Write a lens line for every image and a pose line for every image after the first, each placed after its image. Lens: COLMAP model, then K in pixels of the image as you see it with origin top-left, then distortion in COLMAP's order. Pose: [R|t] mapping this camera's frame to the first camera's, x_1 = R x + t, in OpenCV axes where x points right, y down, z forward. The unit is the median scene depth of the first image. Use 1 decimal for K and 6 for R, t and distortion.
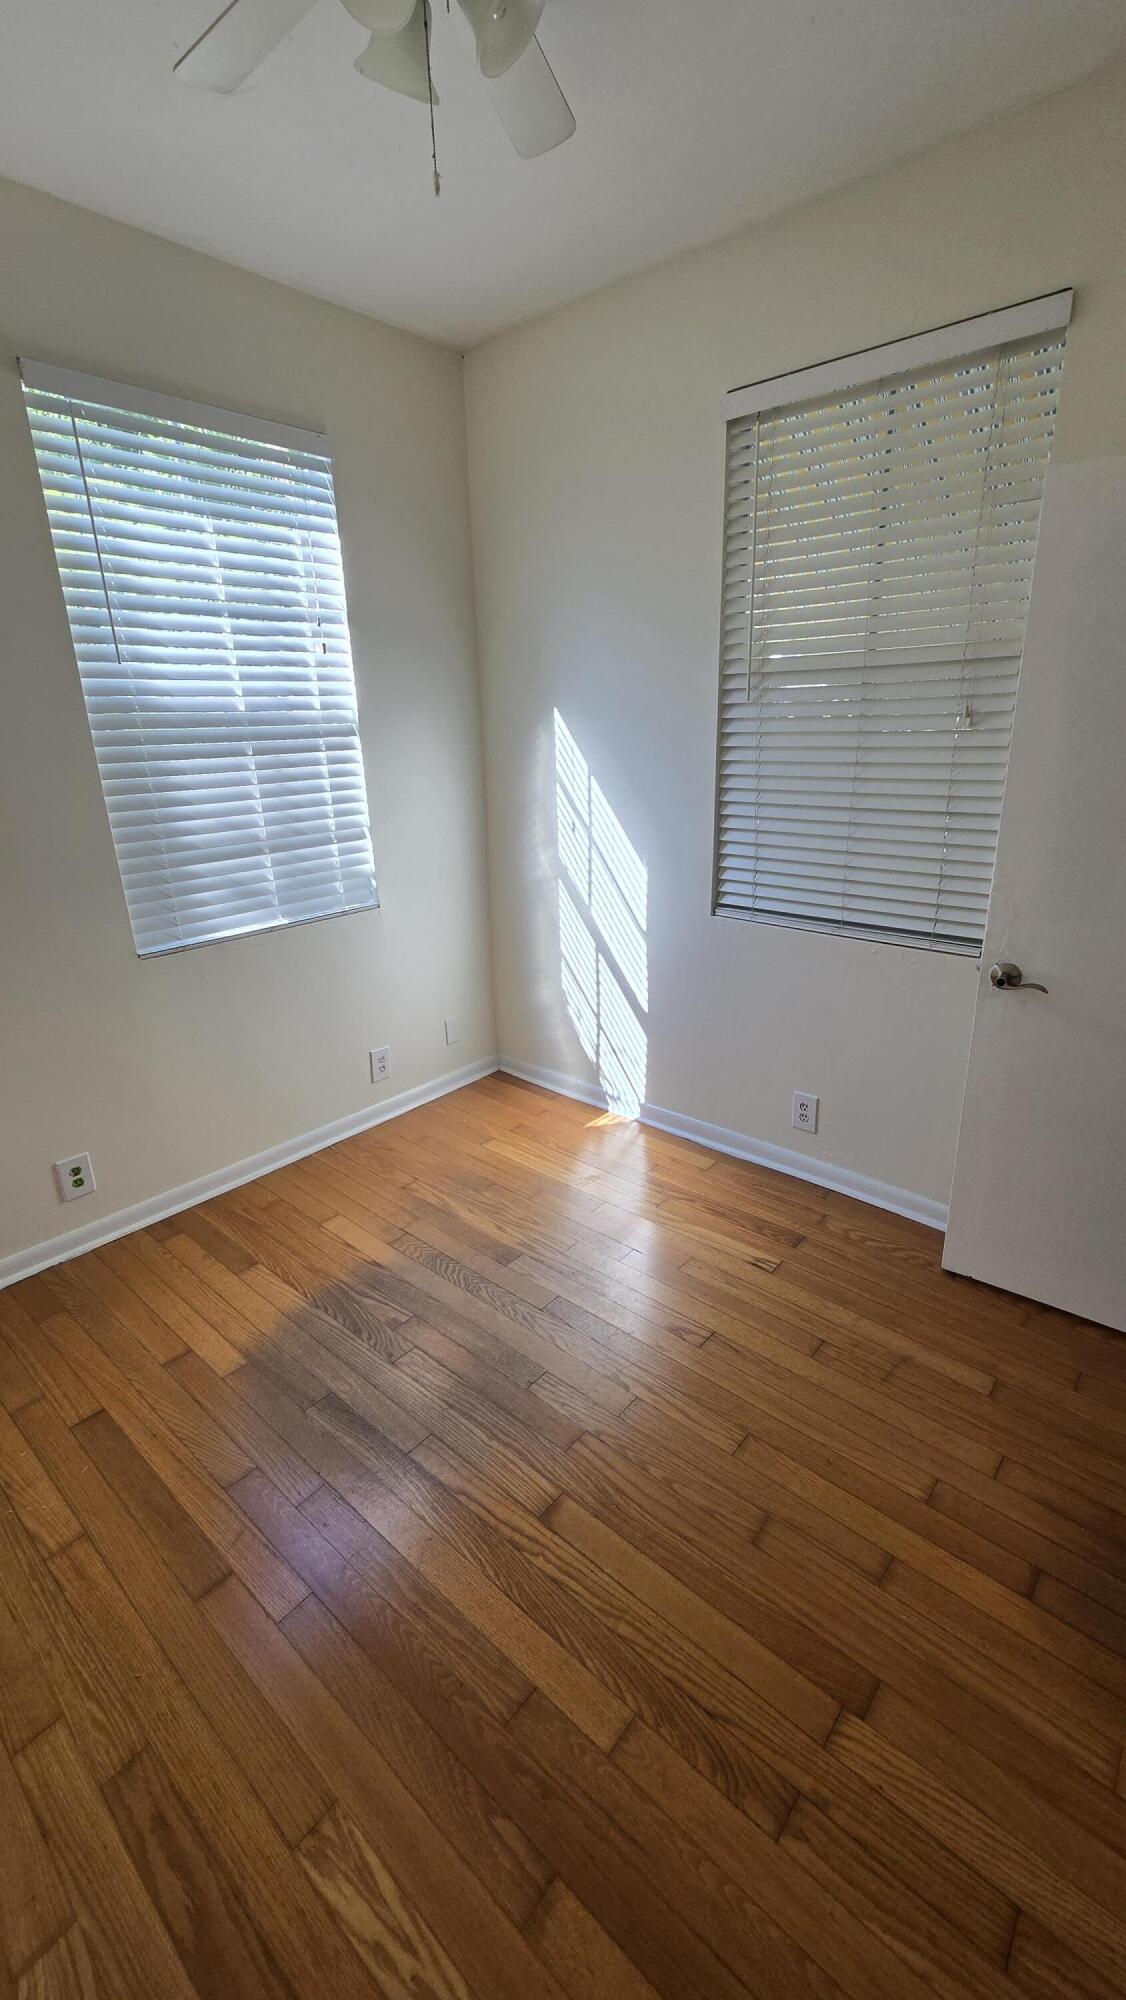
lens RADIAL K [[816.3, 0, 571.3], [0, 816.3, 987.0], [0, 0, 1]] dist [-0.007490, 0.002432]
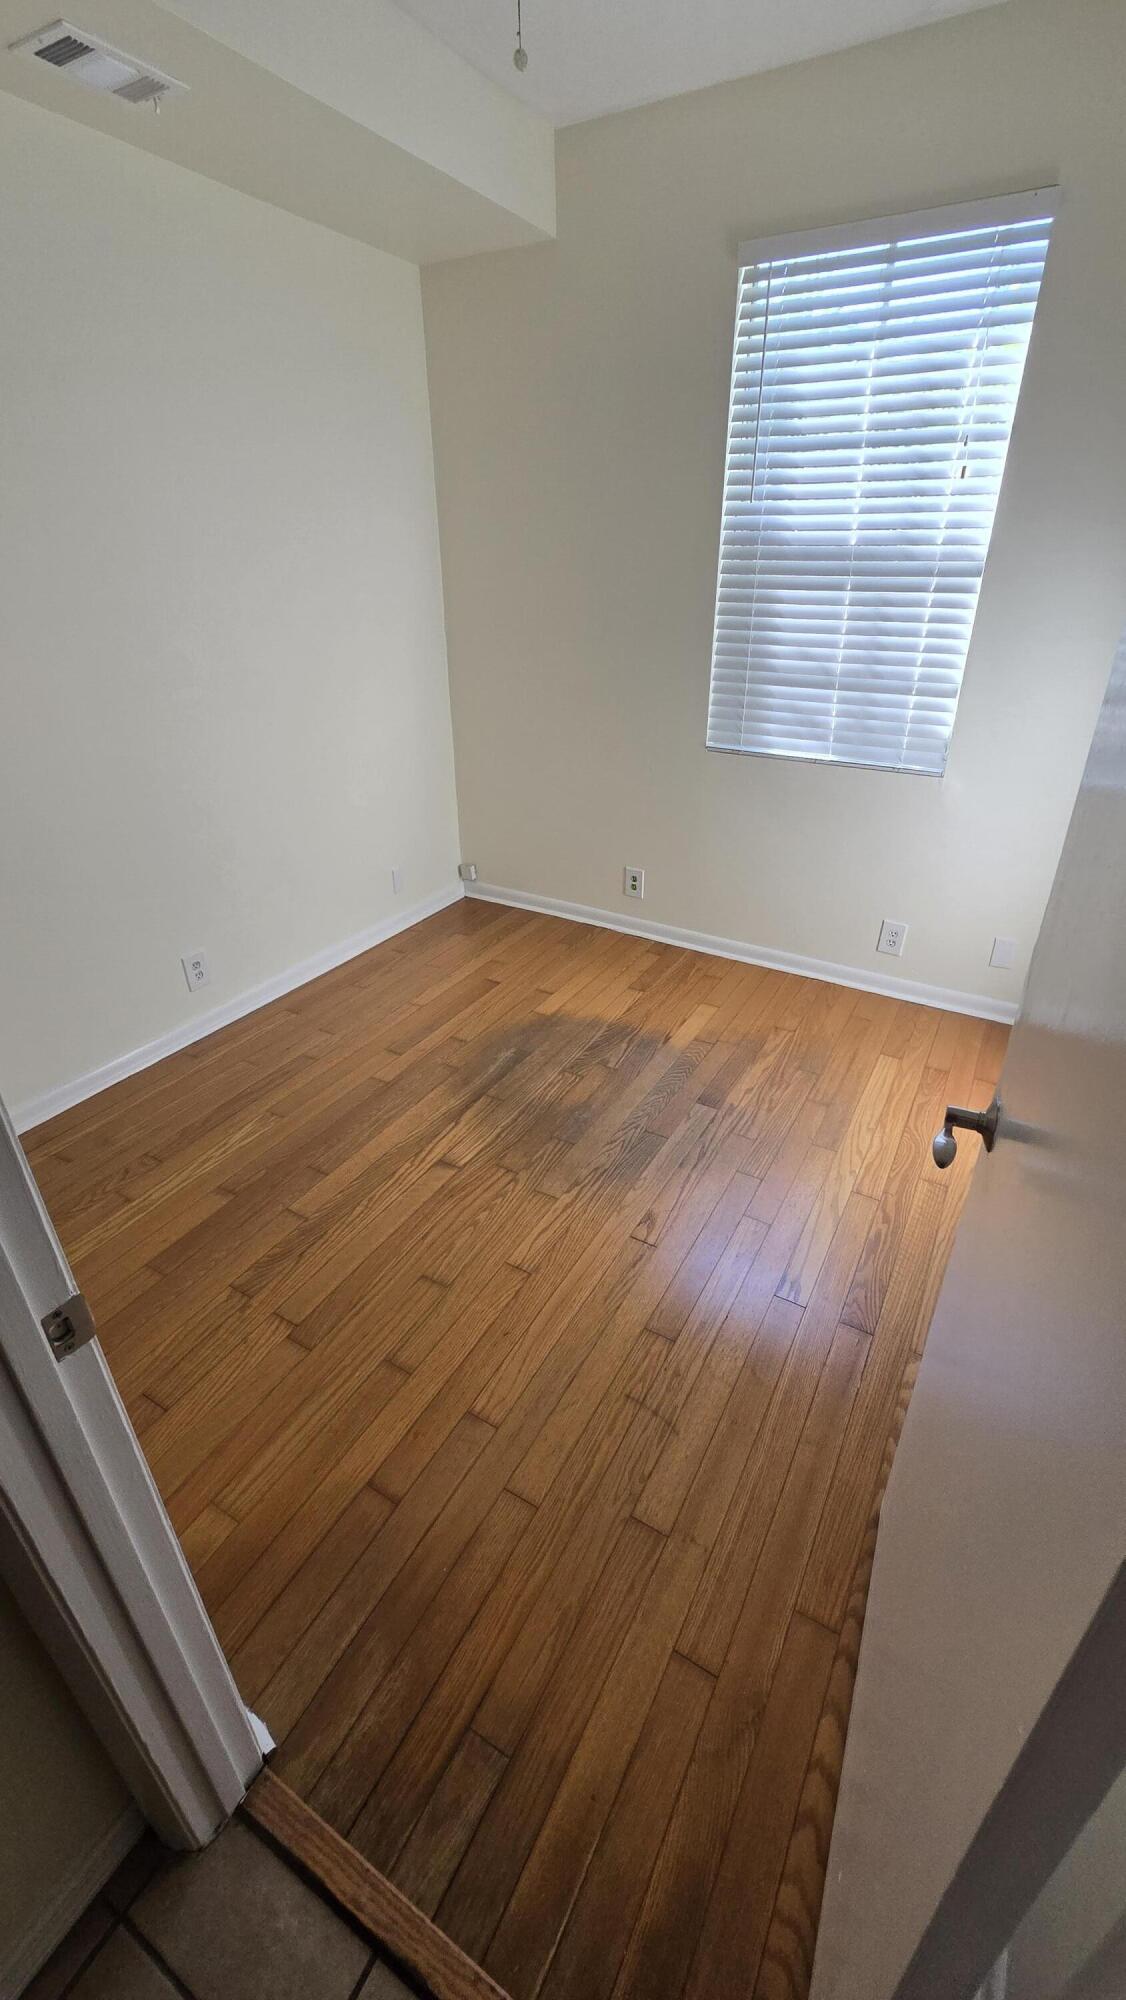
lens RADIAL K [[816.3, 0, 590.9], [0, 816.3, 978.9], [0, 0, 1]] dist [-0.007490, 0.002432]
pose [[0.205339, 0.470148, -0.858369, 0.744131], [-0.318734, 0.861368, 0.395543, -0.180628], [0.925335, 0.192371, 0.326724, 0.495540]]
